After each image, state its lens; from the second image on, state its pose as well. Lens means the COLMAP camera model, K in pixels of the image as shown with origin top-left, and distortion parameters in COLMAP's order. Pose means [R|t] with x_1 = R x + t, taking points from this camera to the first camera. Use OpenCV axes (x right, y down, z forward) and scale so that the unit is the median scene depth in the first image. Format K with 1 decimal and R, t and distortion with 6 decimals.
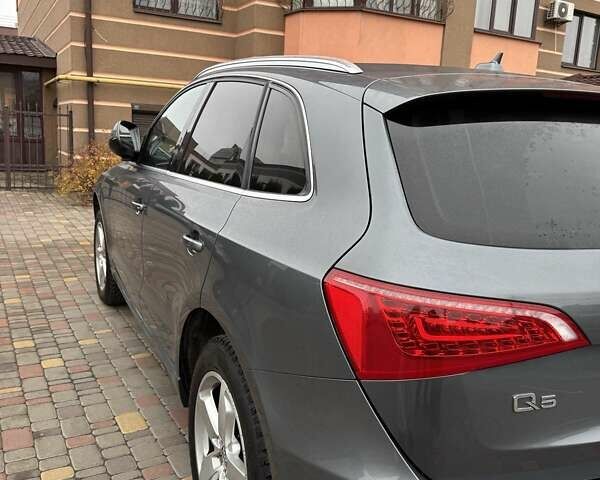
lens RADIAL K [[560.0, 0, 300.0], [0, 560.0, 240.0], [0, 0, 1]] dist [0.133111, -0.249946]
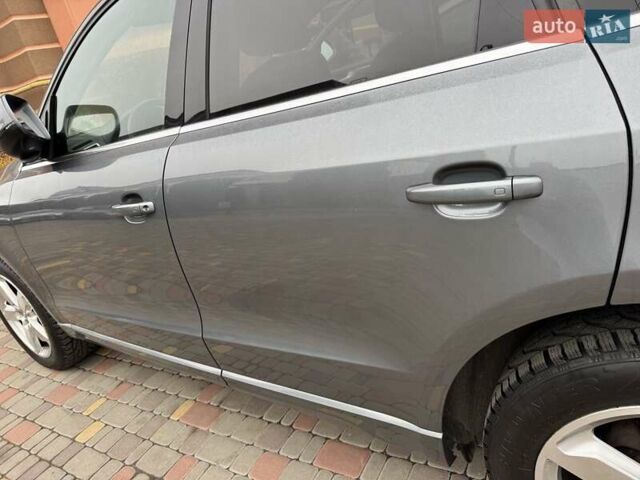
lens RADIAL K [[462.2, 0, 320.0], [0, 462.2, 240.0], [0, 0, 1]] dist [0.000240, 0.001737]
pose [[0.839234, -0.413008, 0.353710, -0.224888], [0.366467, 0.910146, 0.193225, -0.037198], [-0.401731, -0.032538, 0.915179, 0.357069]]
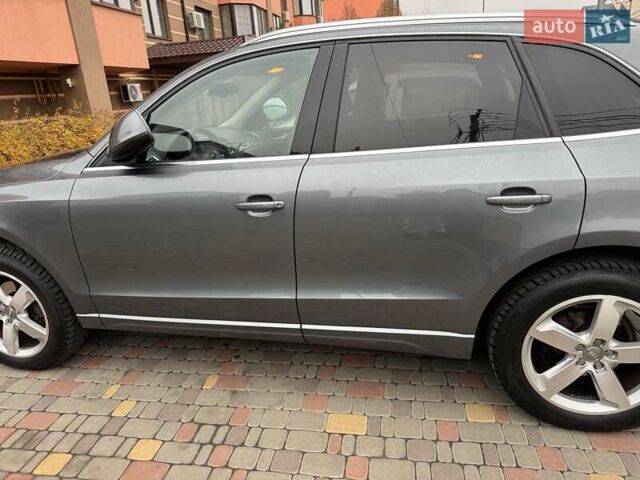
lens RADIAL K [[451.7, 0, 320.0], [0, 451.7, 240.0], [0, 0, 1]] dist [0.054076, -0.071398]
pose [[0.637340, -0.334326, 0.694280, -0.520633], [0.249045, 0.941995, 0.224992, -0.101813], [-0.729229, 0.029510, 0.683633, 0.355244]]
